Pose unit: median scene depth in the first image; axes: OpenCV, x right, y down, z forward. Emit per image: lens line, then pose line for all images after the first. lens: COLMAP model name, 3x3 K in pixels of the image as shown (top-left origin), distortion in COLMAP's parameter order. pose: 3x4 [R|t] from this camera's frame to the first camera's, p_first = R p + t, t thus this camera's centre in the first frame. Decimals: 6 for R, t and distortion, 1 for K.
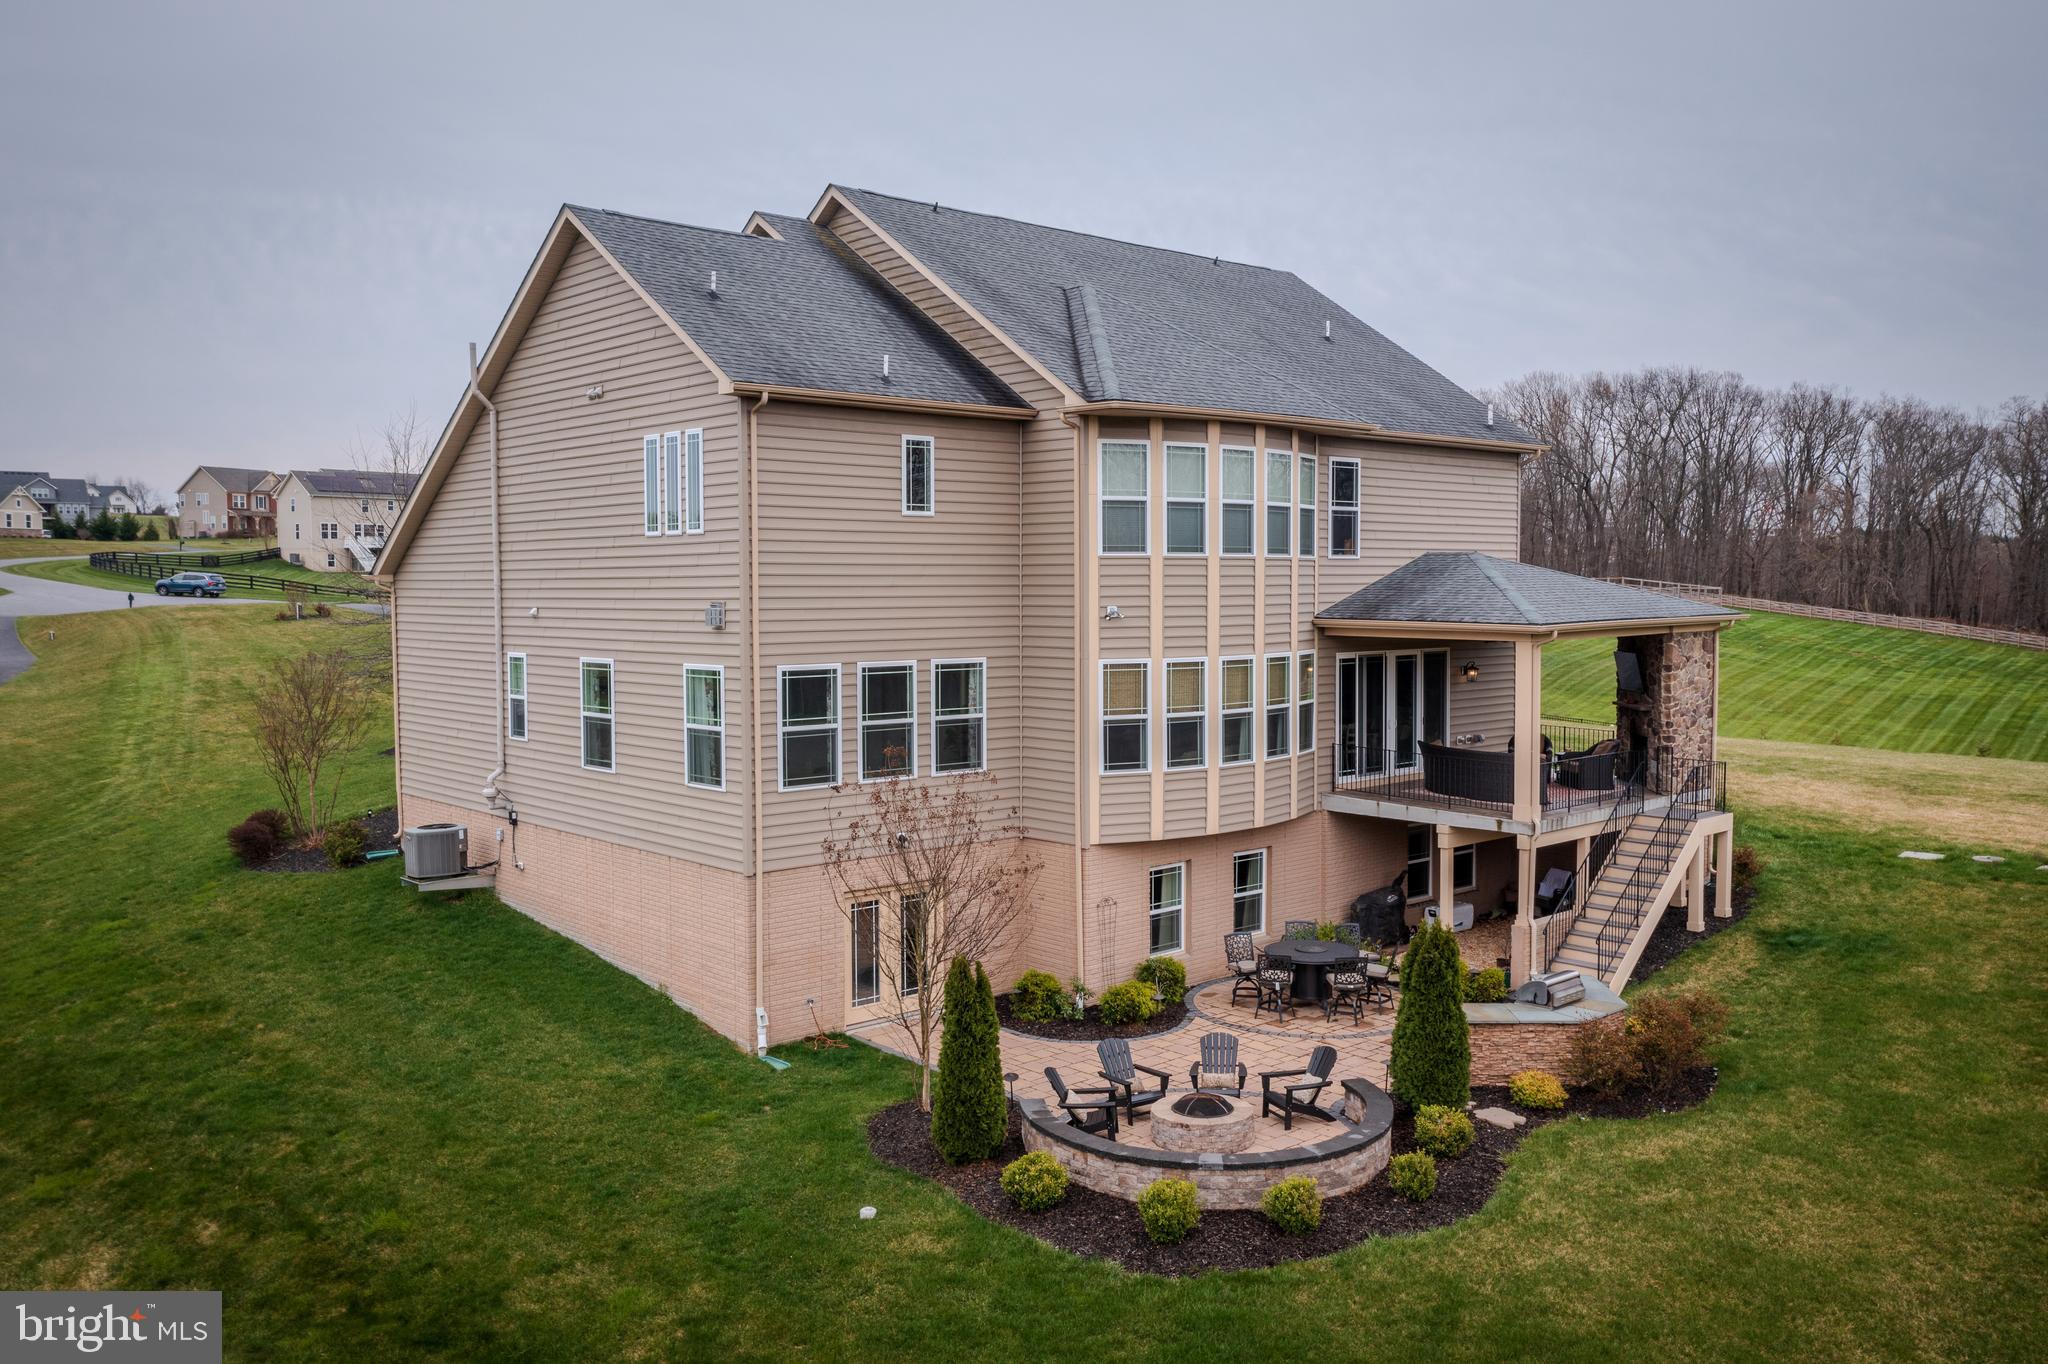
lens RADIAL K [[1640.3, 0, 1026.6], [0, 1640.3, 675.8], [0, 0, 1]] dist [-0.003135, 0.005248]
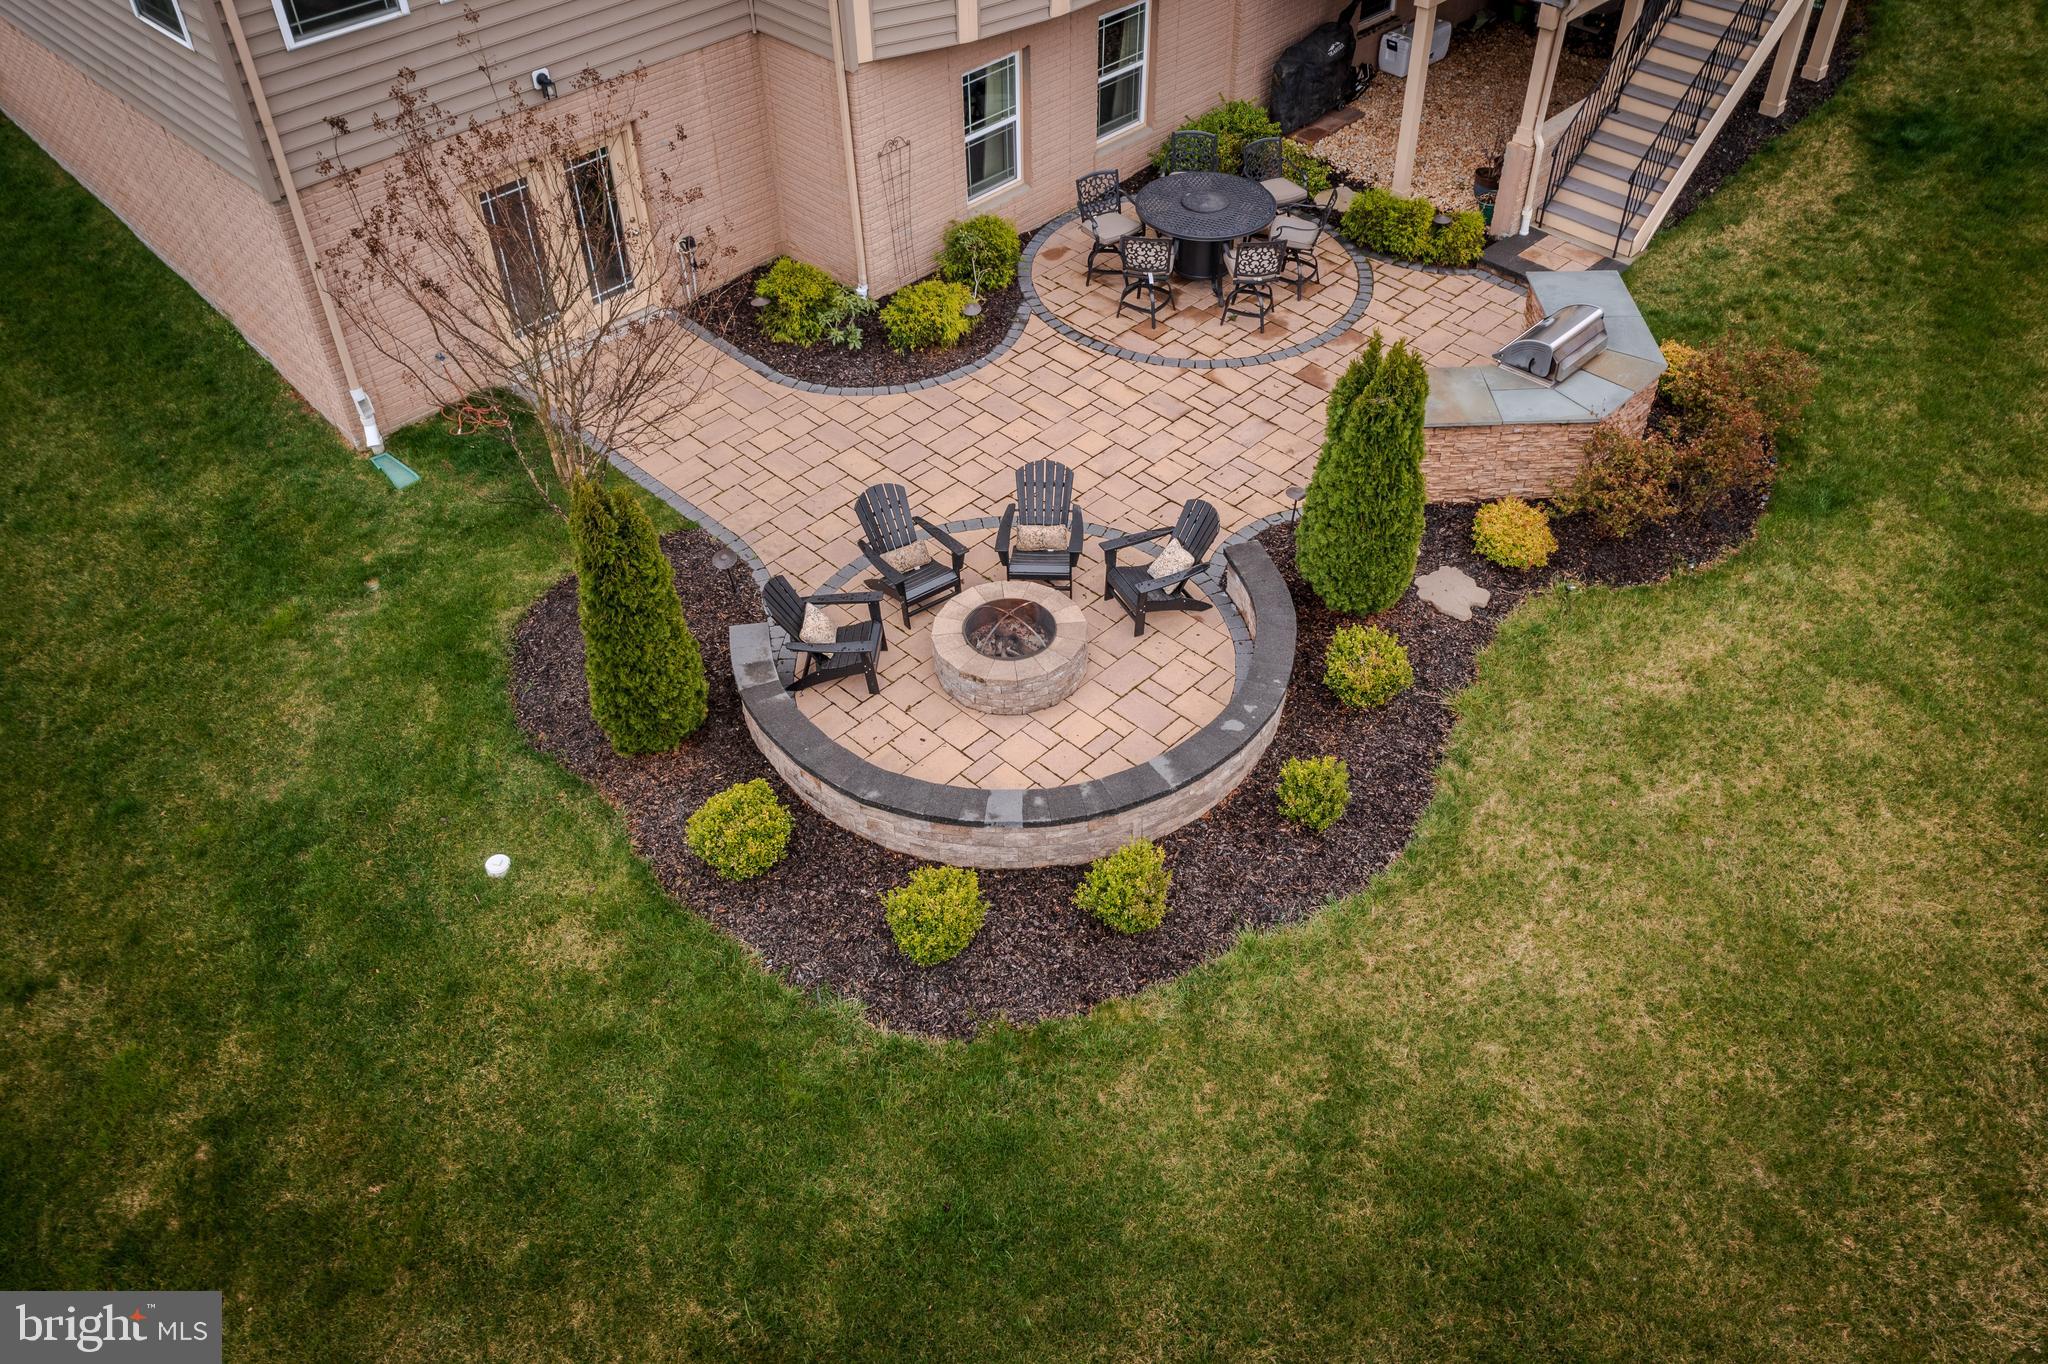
lens RADIAL K [[1640.3, 0, 1026.6], [0, 1640.3, 675.8], [0, 0, 1]] dist [-0.003135, 0.005248]
pose [[0.998445, -0.044351, 0.033779, 0.073255], [0.013091, 0.775478, 0.631239, -0.111498], [-0.054191, -0.629815, 0.774852, 0.383489]]
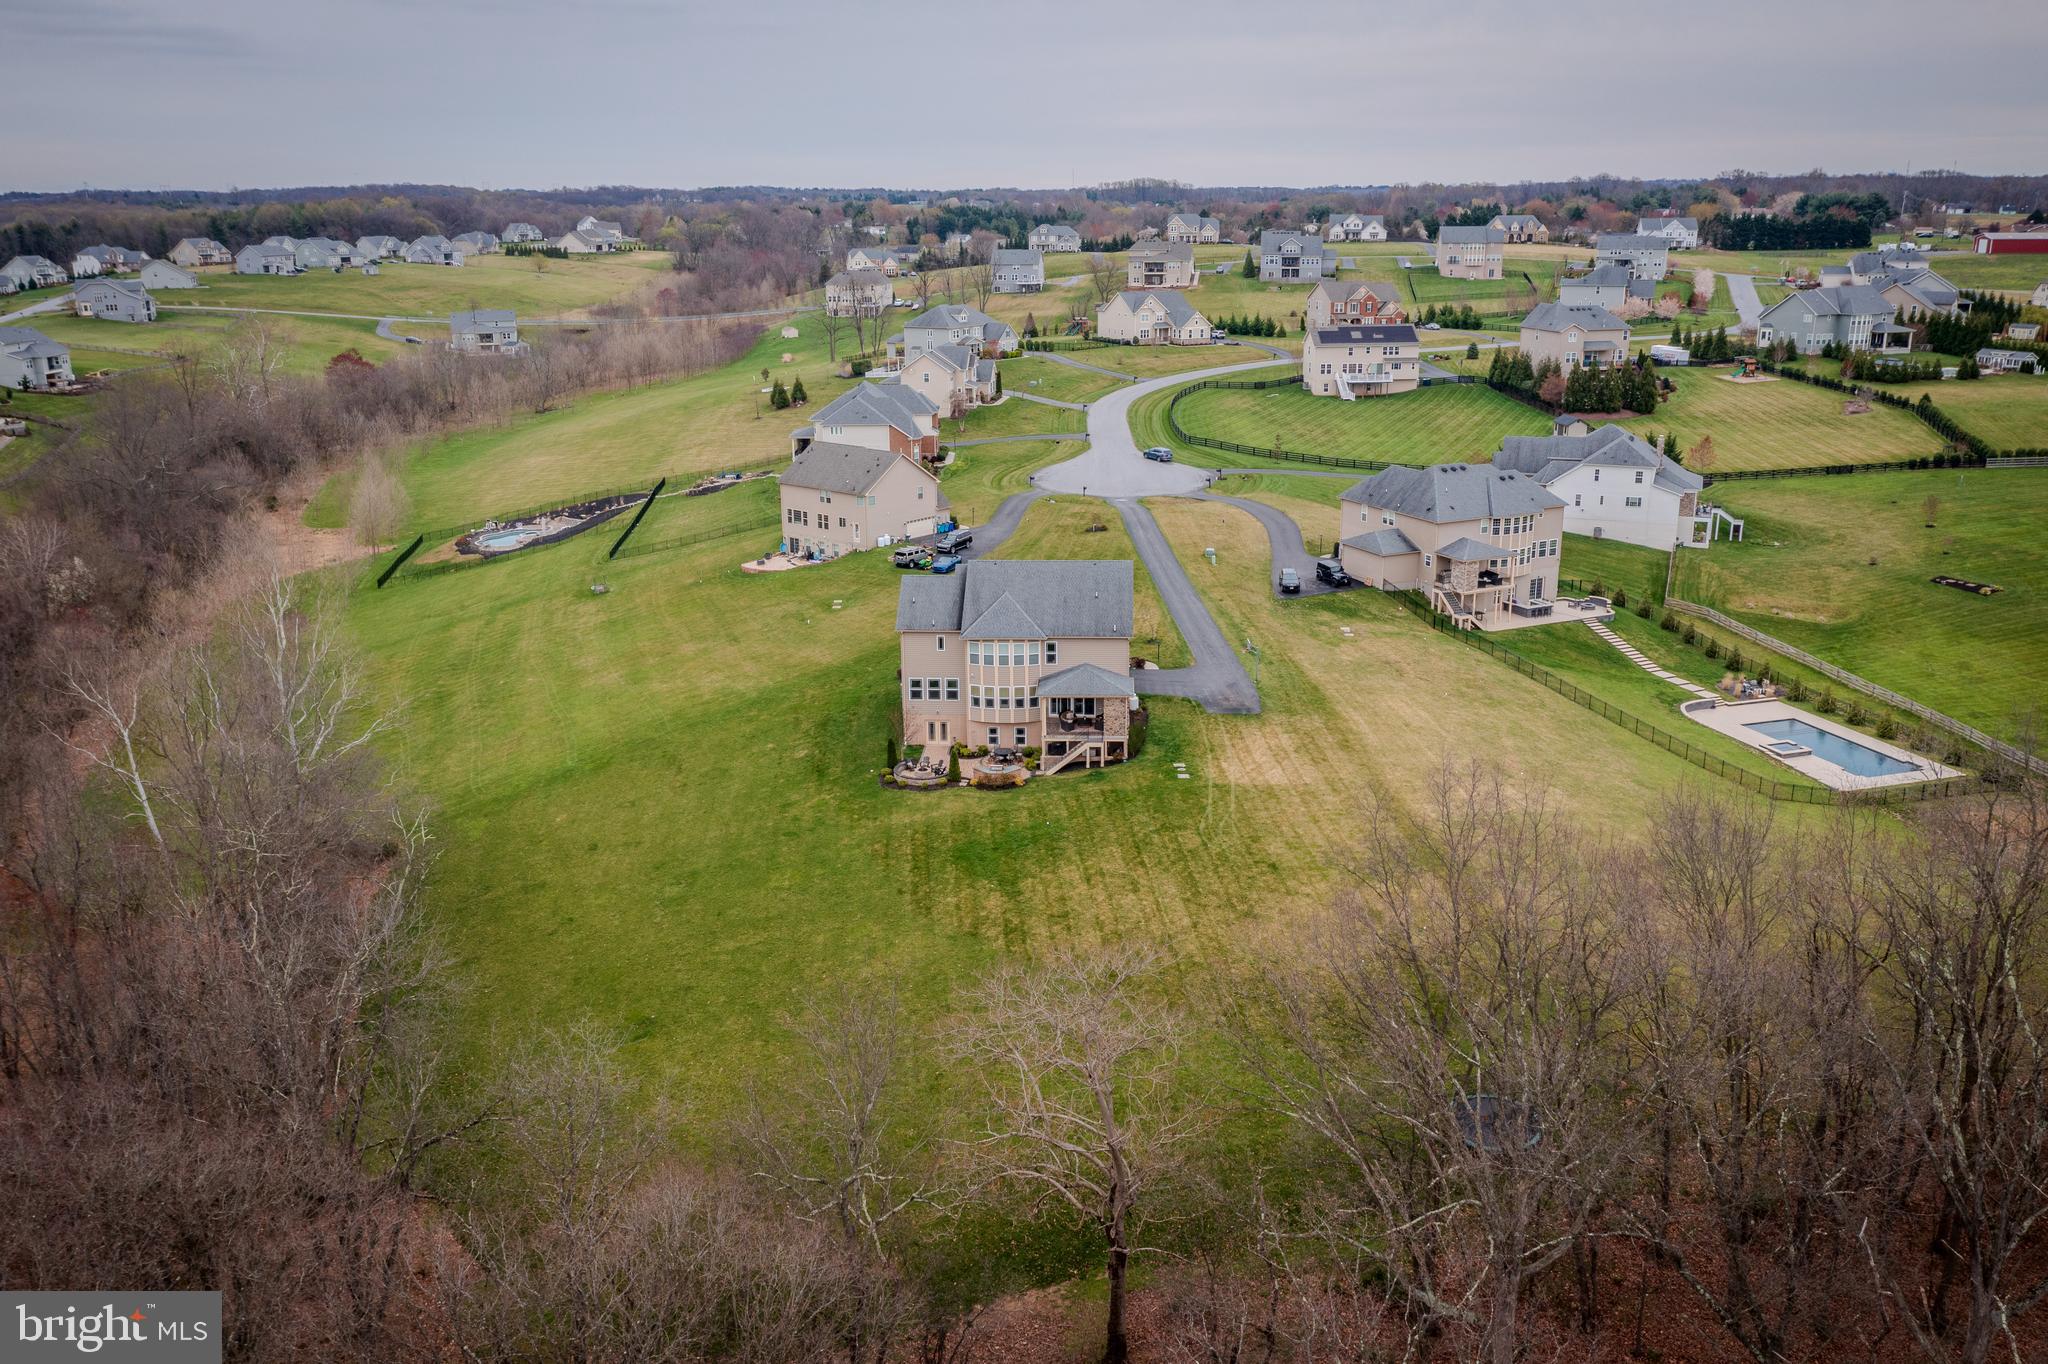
lens RADIAL K [[1640.3, 0, 1026.6], [0, 1640.3, 675.8], [0, 0, 1]] dist [-0.003135, 0.005248]
pose [[0.703755, 0.195452, -0.683028, 3.622689], [-0.033772, 0.969529, 0.242639, -1.270758], [0.709640, -0.147691, 0.688911, -2.332503]]
